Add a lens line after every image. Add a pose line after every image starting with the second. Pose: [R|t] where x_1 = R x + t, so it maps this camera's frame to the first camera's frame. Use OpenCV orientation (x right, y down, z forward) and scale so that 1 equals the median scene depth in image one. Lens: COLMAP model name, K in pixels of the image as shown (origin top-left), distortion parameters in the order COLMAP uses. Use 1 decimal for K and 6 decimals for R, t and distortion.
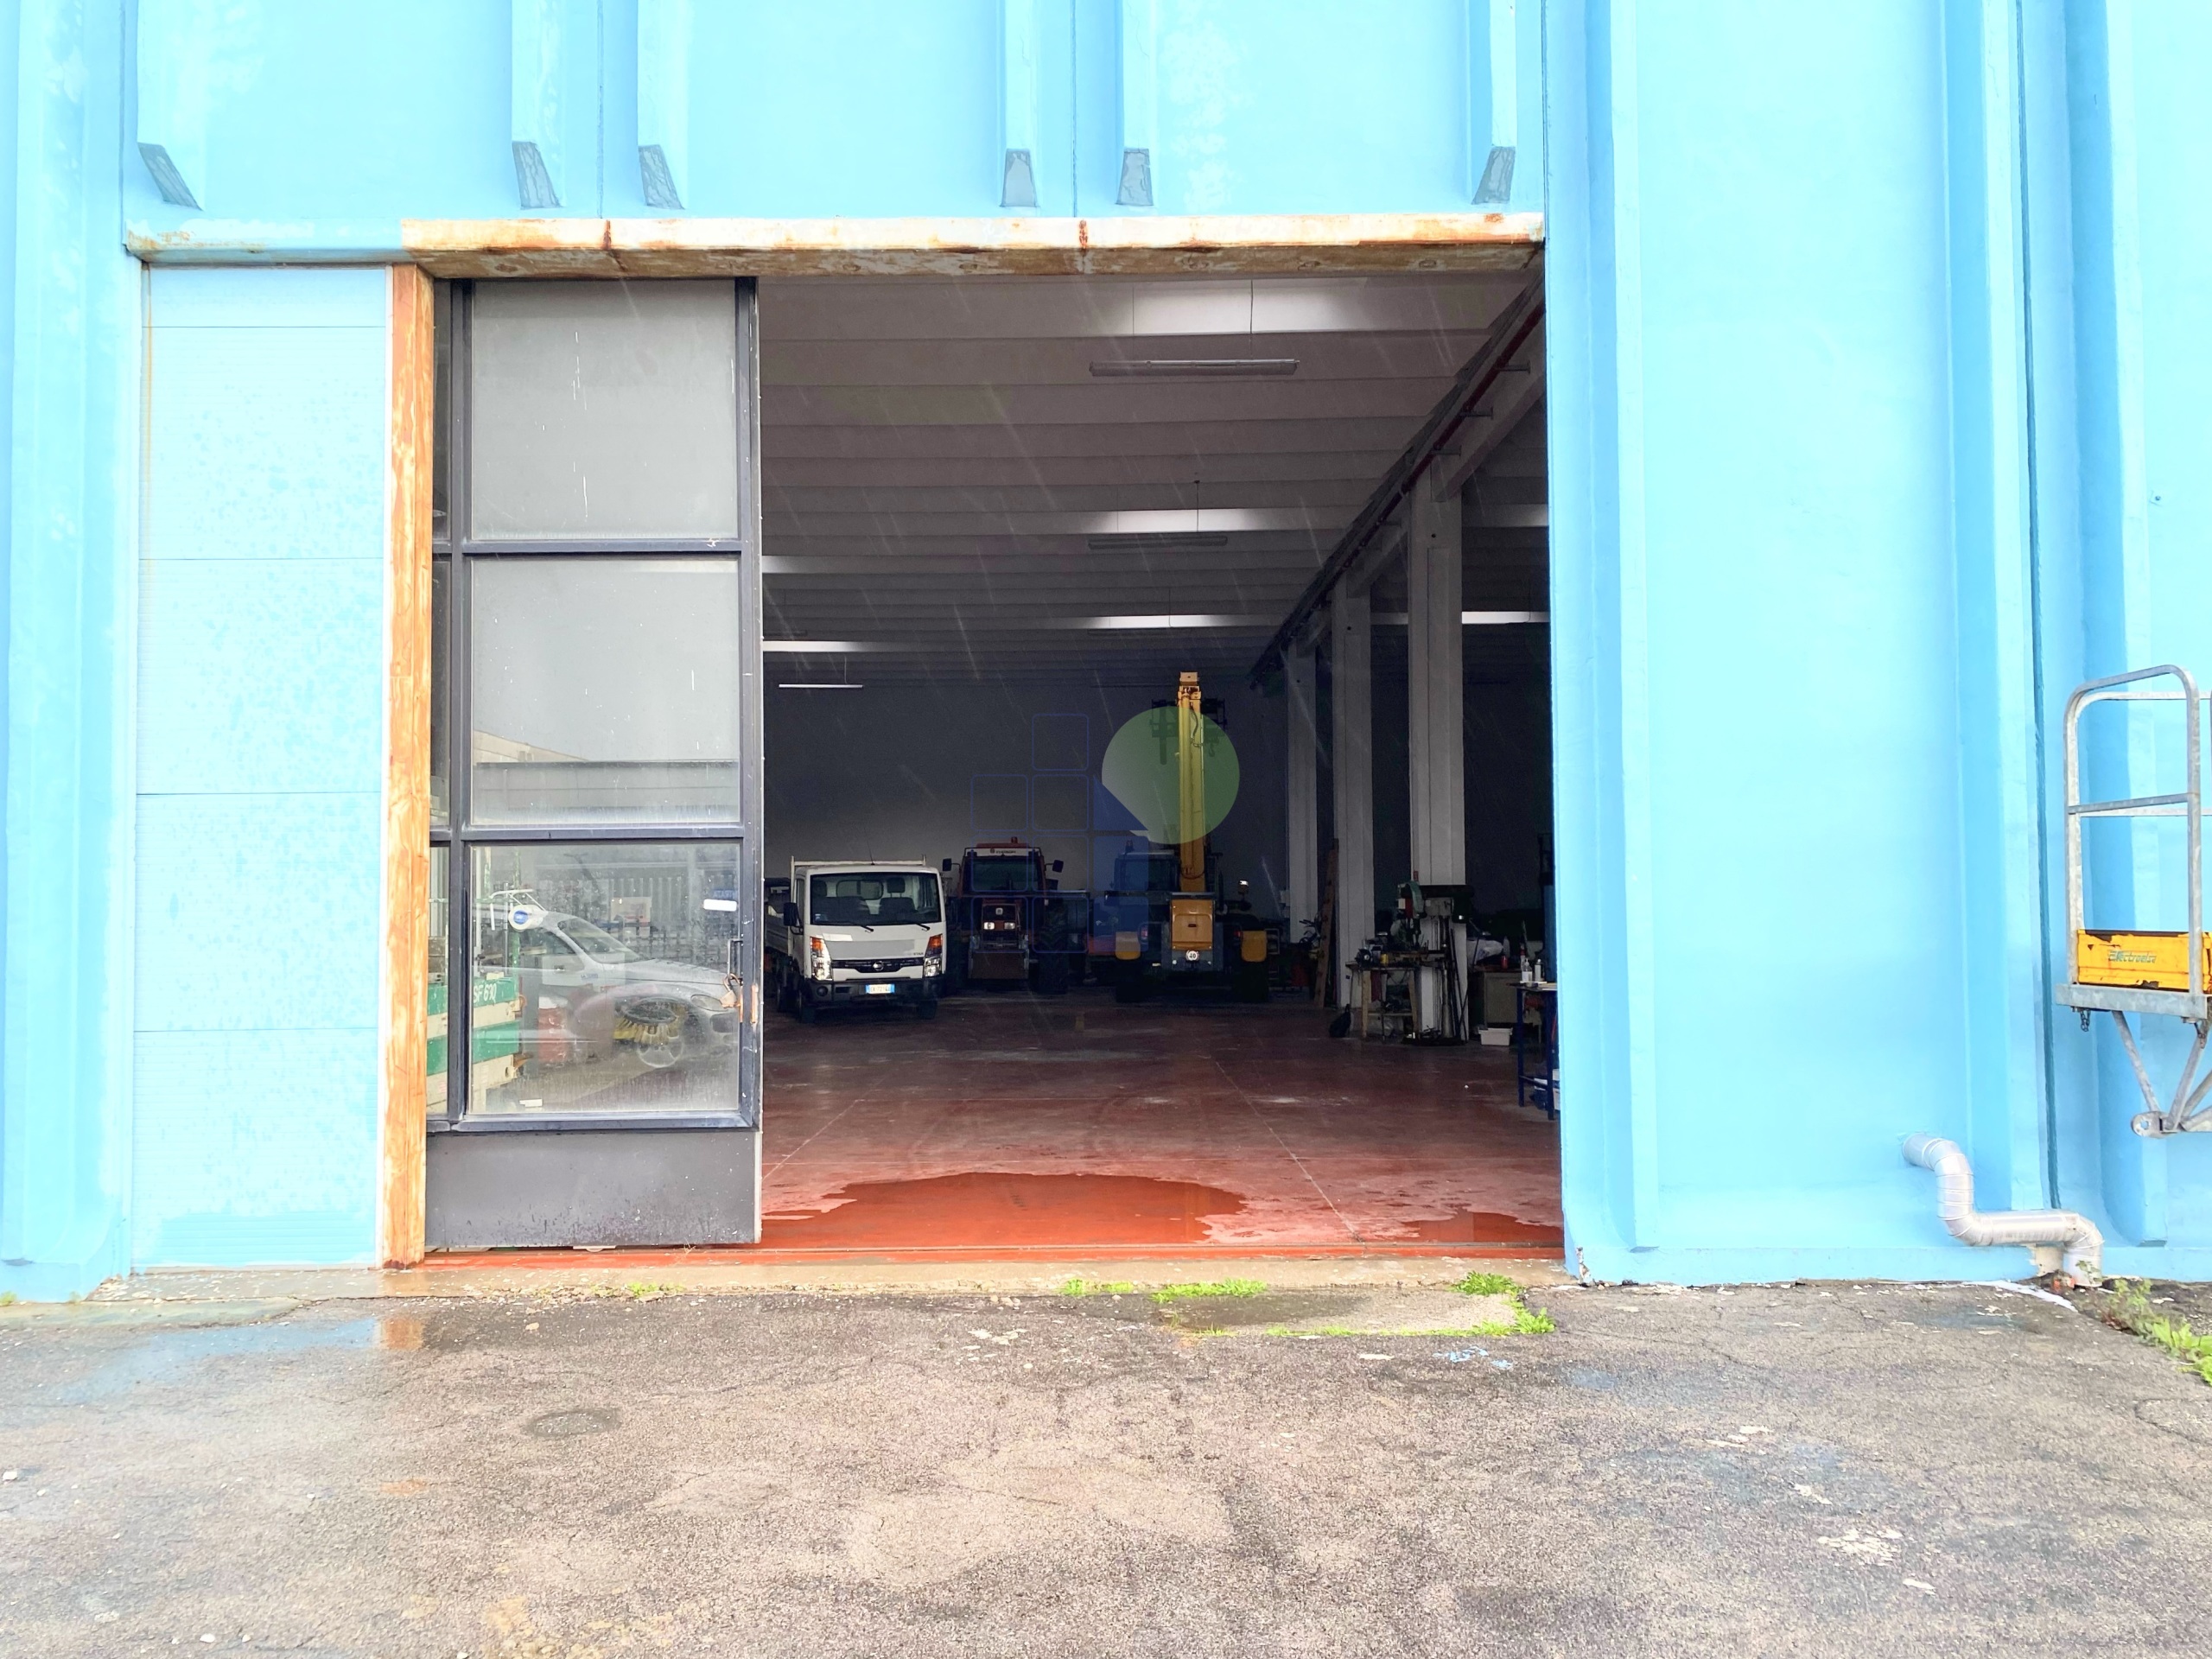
lens RADIAL K [[1671.3, 0, 1092.3], [0, 1671.3, 822.9], [0, 0, 1]] dist [0.024796, -0.038309]
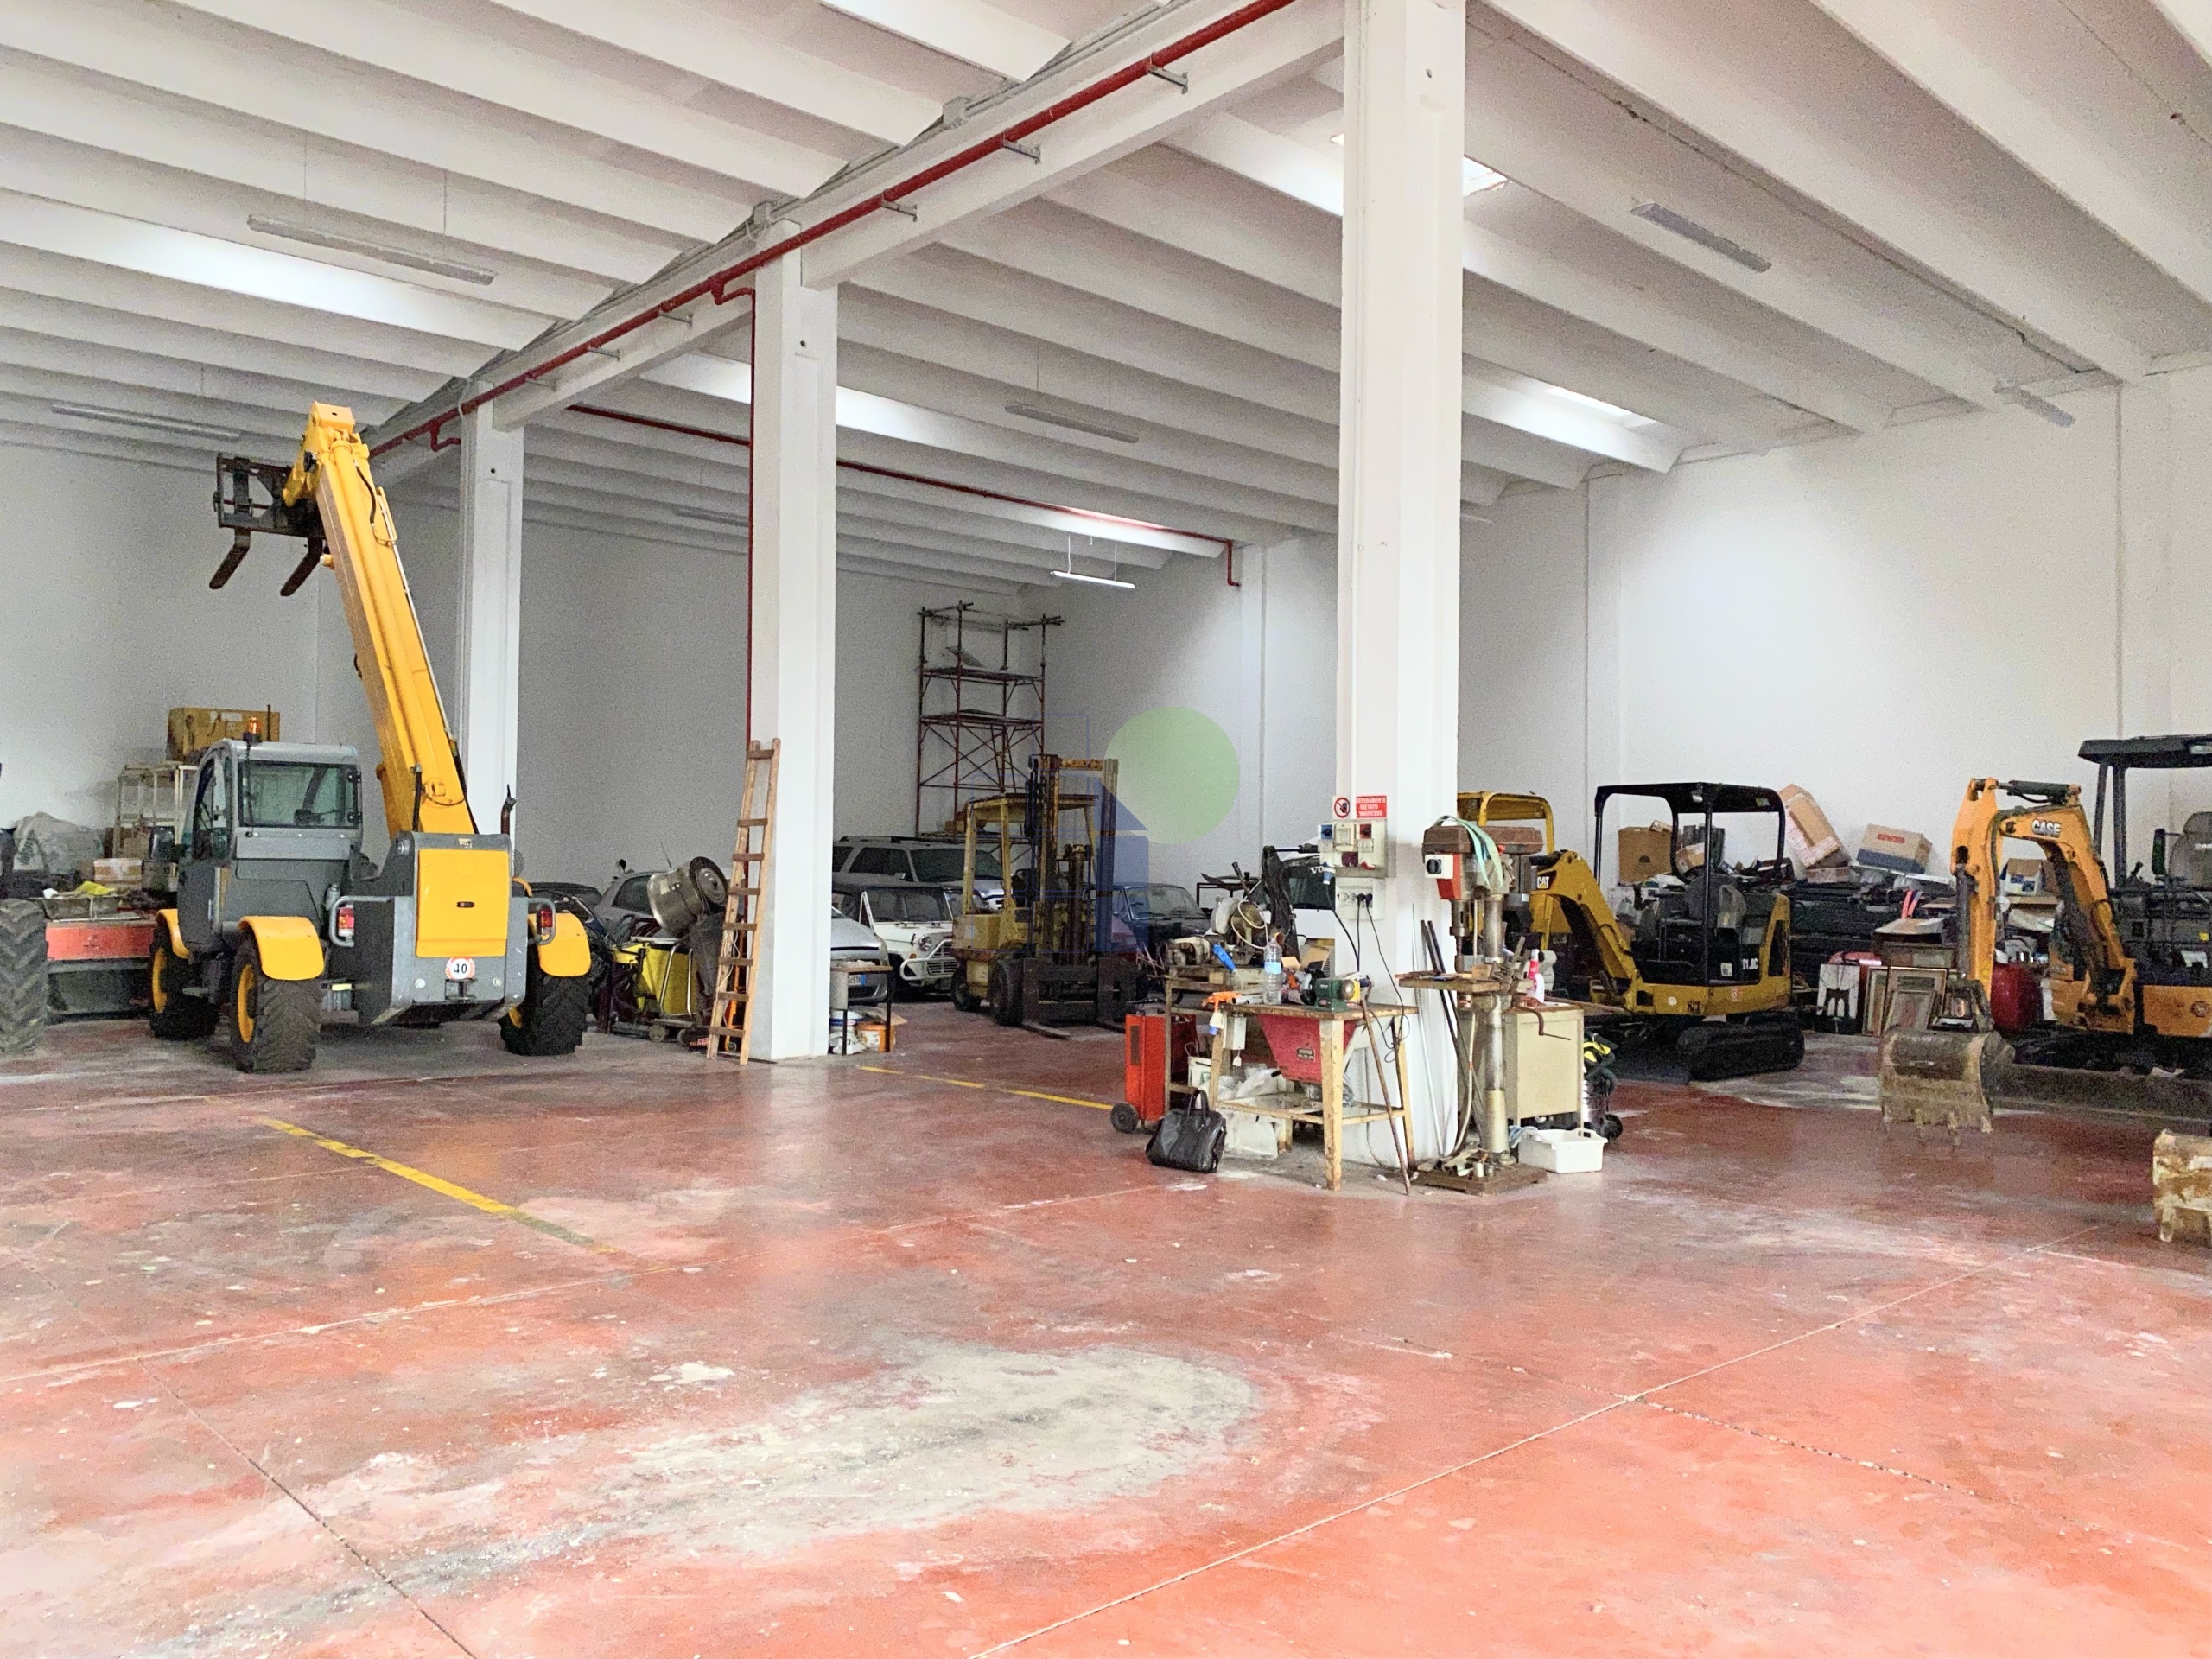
lens RADIAL K [[1671.3, 0, 1107.0], [0, 1671.3, 817.6], [0, 0, 1]] dist [0.024796, -0.038309]
pose [[0.738431, 0.036250, 0.673354, -0.122607], [-0.047783, 0.998857, -0.001371, 0.028696], [-0.672634, -0.031162, 0.739319, 0.522262]]
